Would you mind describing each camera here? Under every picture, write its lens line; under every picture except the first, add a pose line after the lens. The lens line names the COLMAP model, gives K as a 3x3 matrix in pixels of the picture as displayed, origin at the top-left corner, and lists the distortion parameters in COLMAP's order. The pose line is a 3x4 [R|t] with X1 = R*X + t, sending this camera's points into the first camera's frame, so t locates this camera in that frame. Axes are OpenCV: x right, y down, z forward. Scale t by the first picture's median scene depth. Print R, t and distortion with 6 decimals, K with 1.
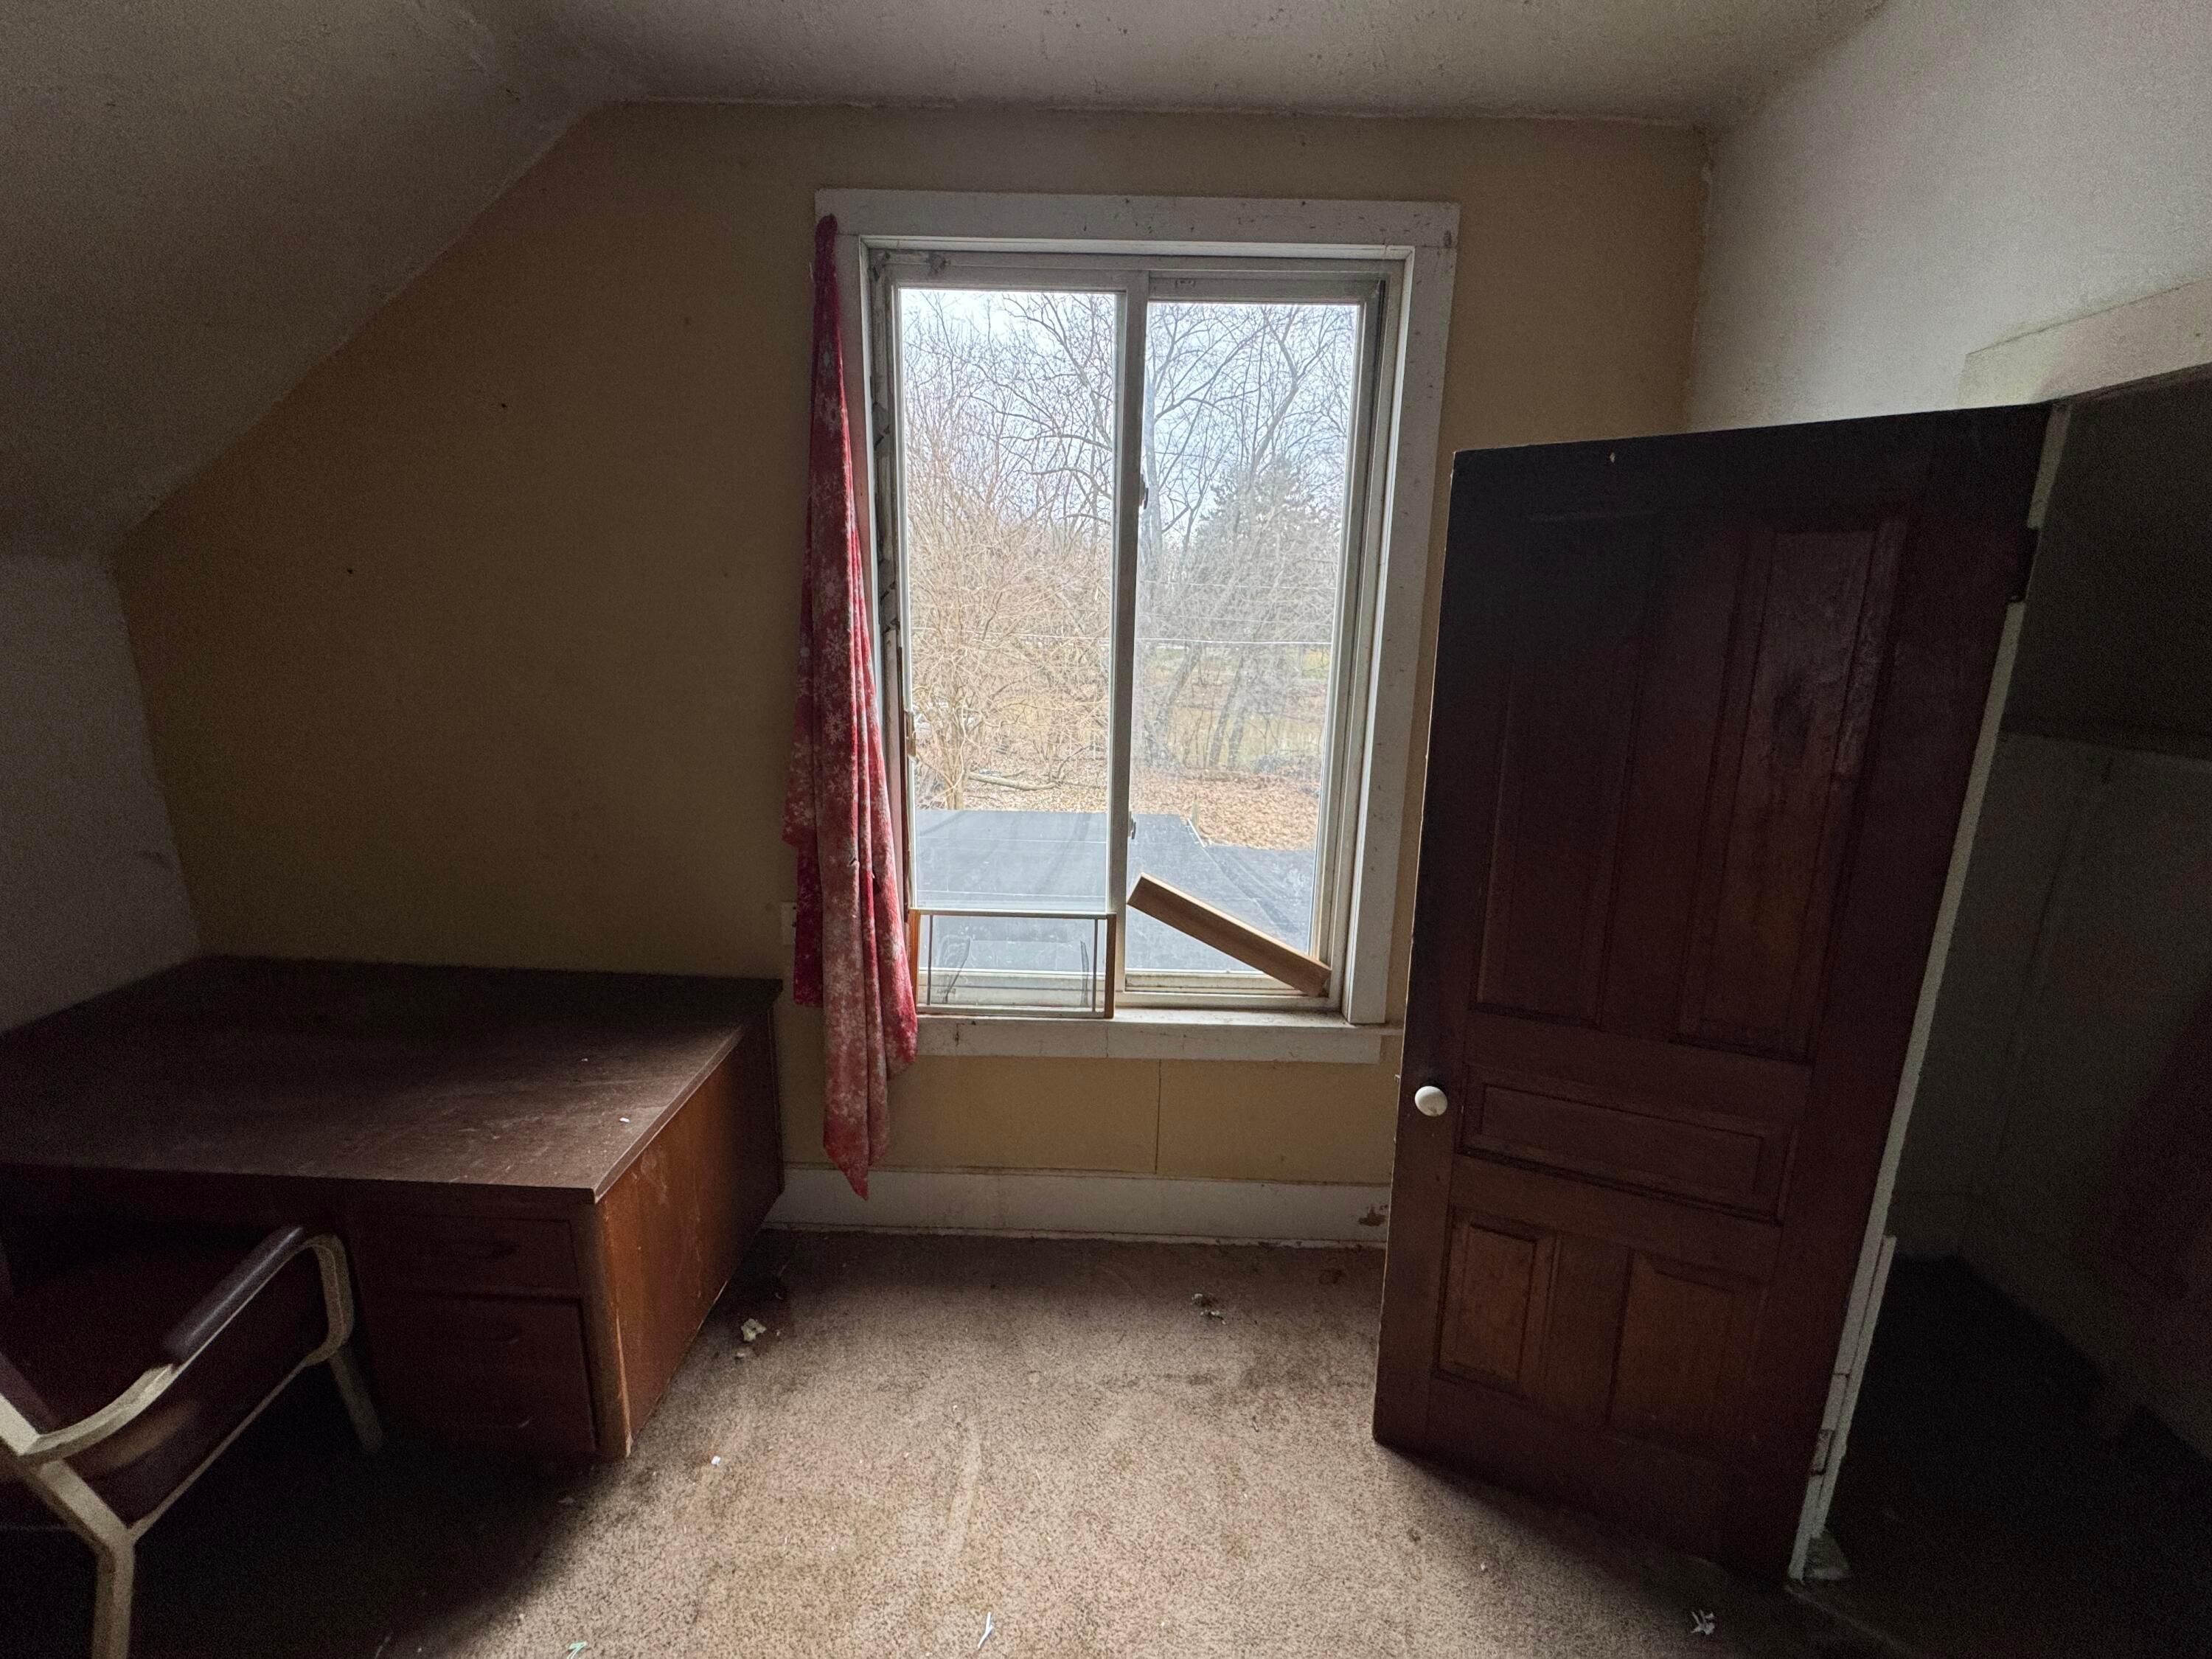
lens RADIAL K [[883.4, 0, 1105.5], [0, 883.4, 827.7], [0, 0, 1]] dist [-0.000393, 0.000348]
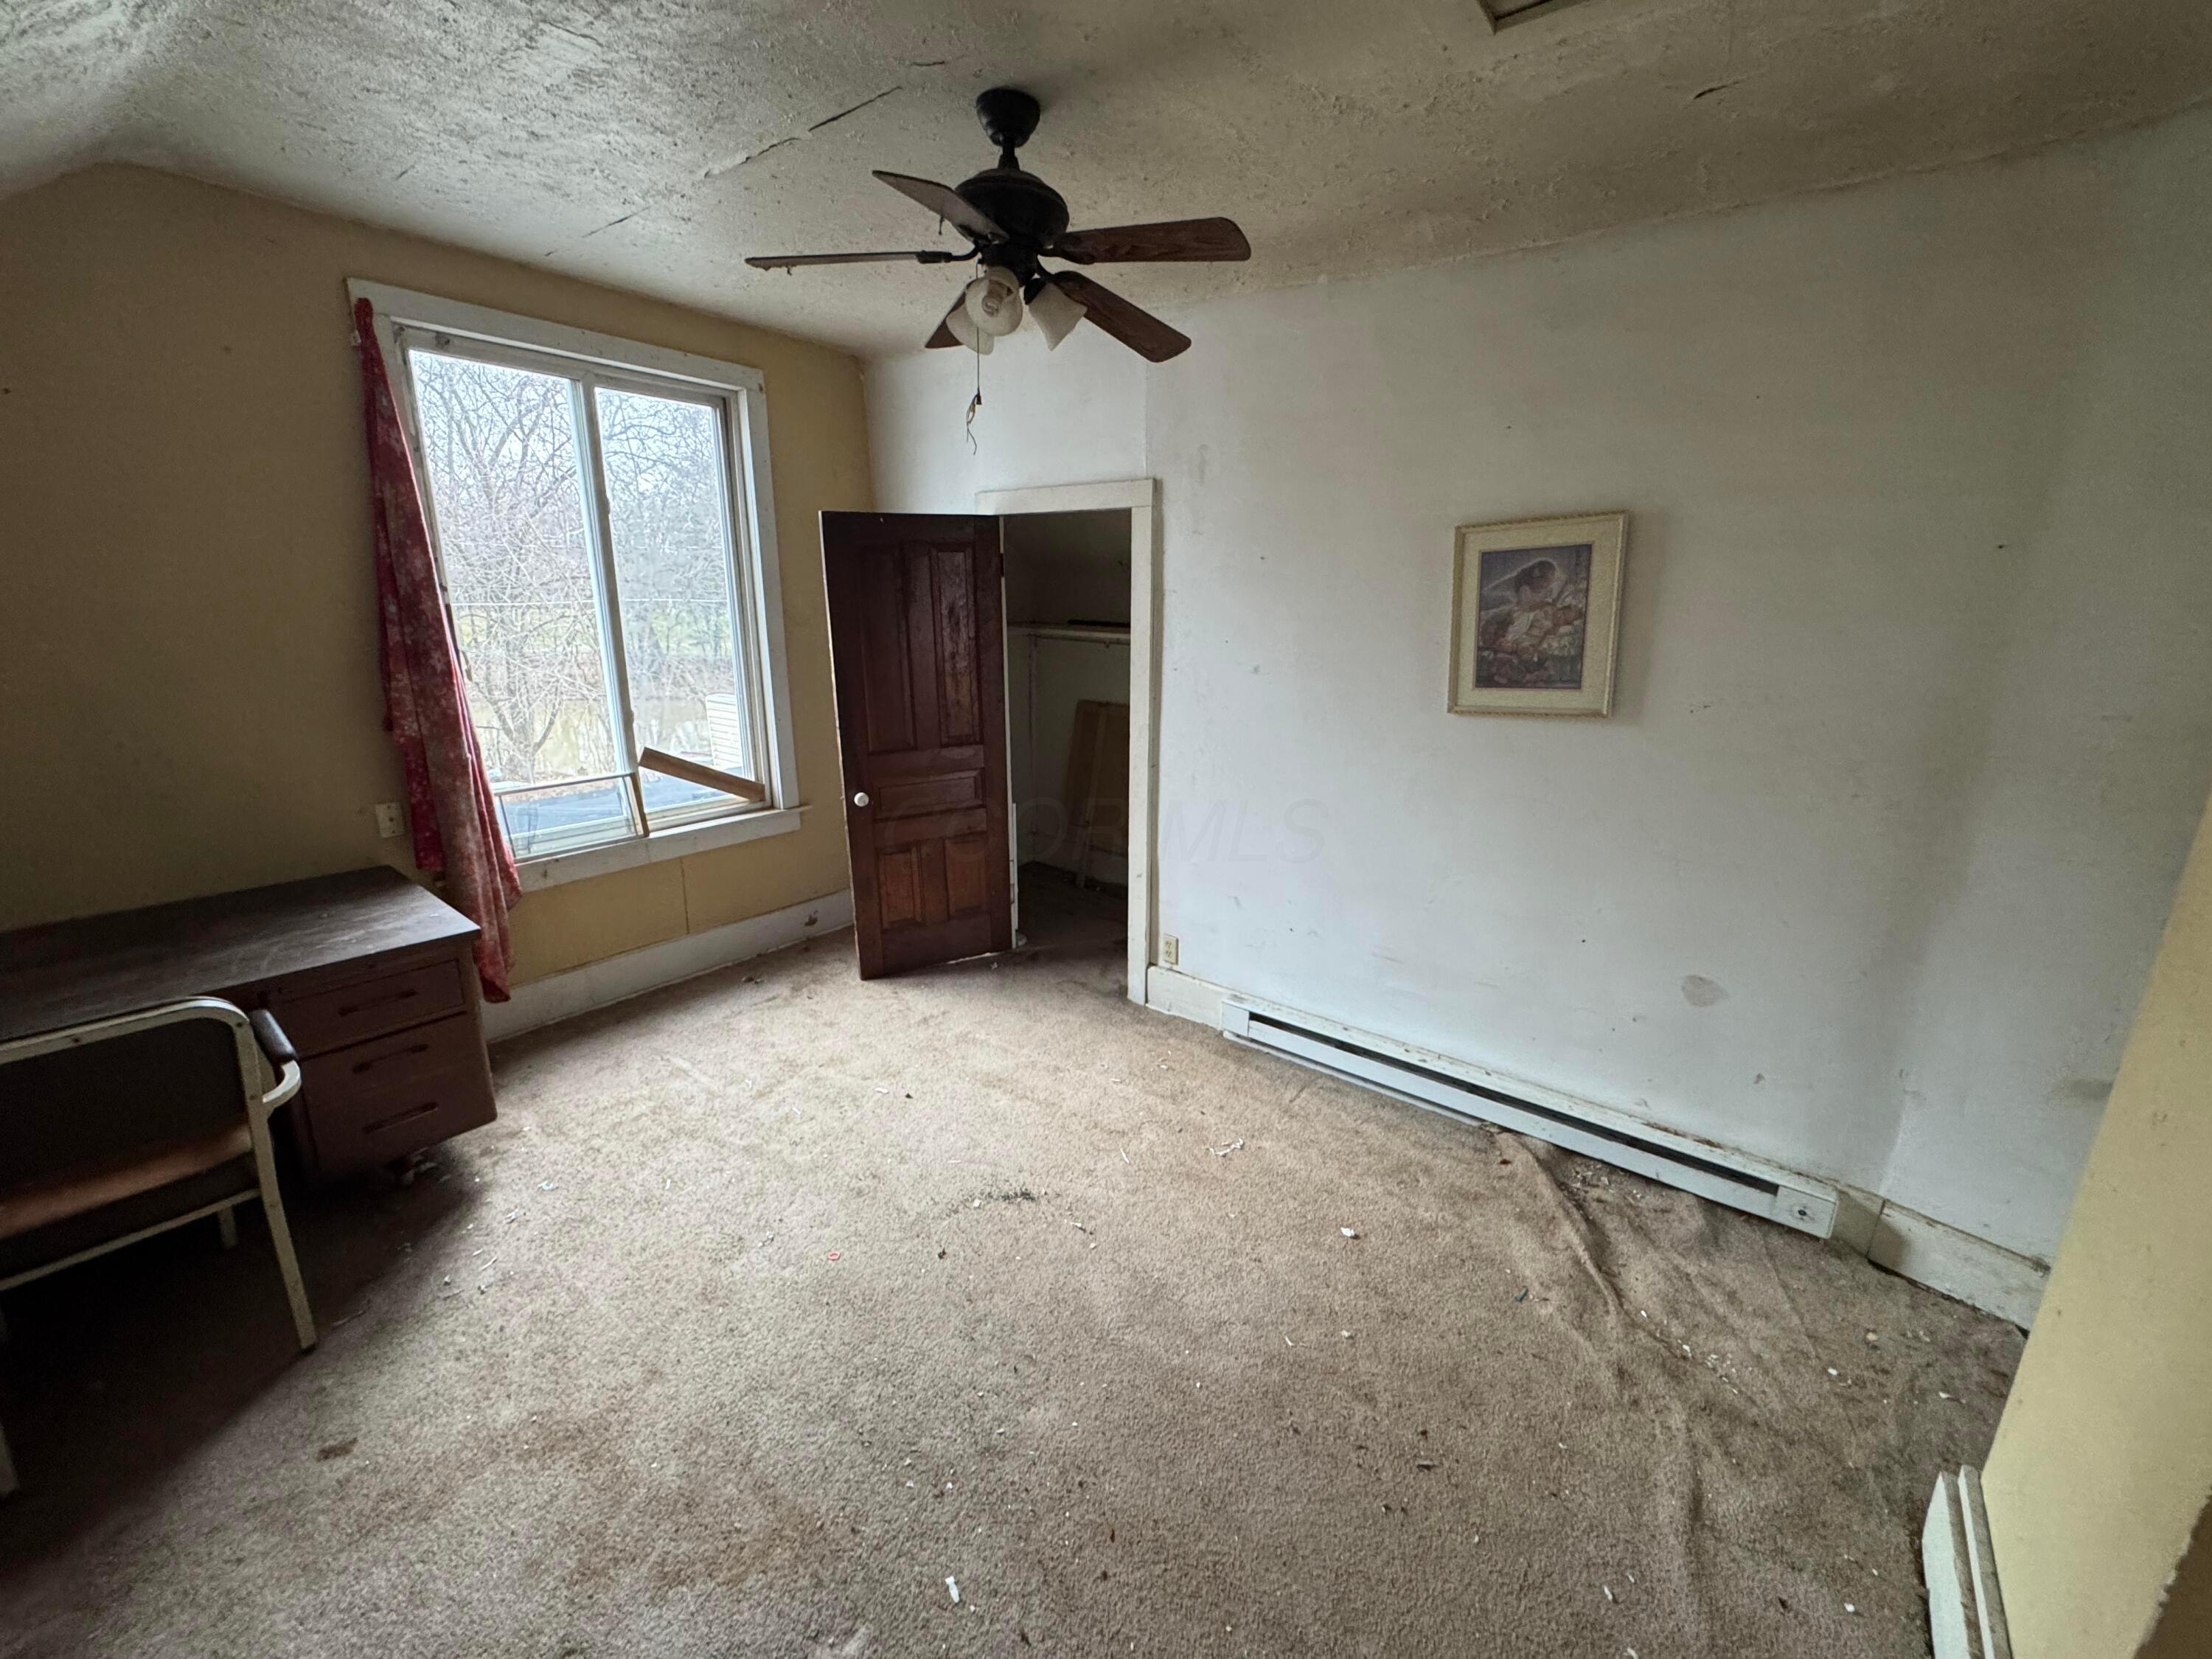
lens RADIAL K [[883.4, 0, 1105.5], [0, 883.4, 827.7], [0, 0, 1]] dist [-0.000393, 0.000348]
pose [[0.605842, -0.218286, 0.765053, -0.777972], [0.181945, 0.974154, 0.133866, 0.150474], [-0.774501, 0.058096, 0.629900, -0.700204]]
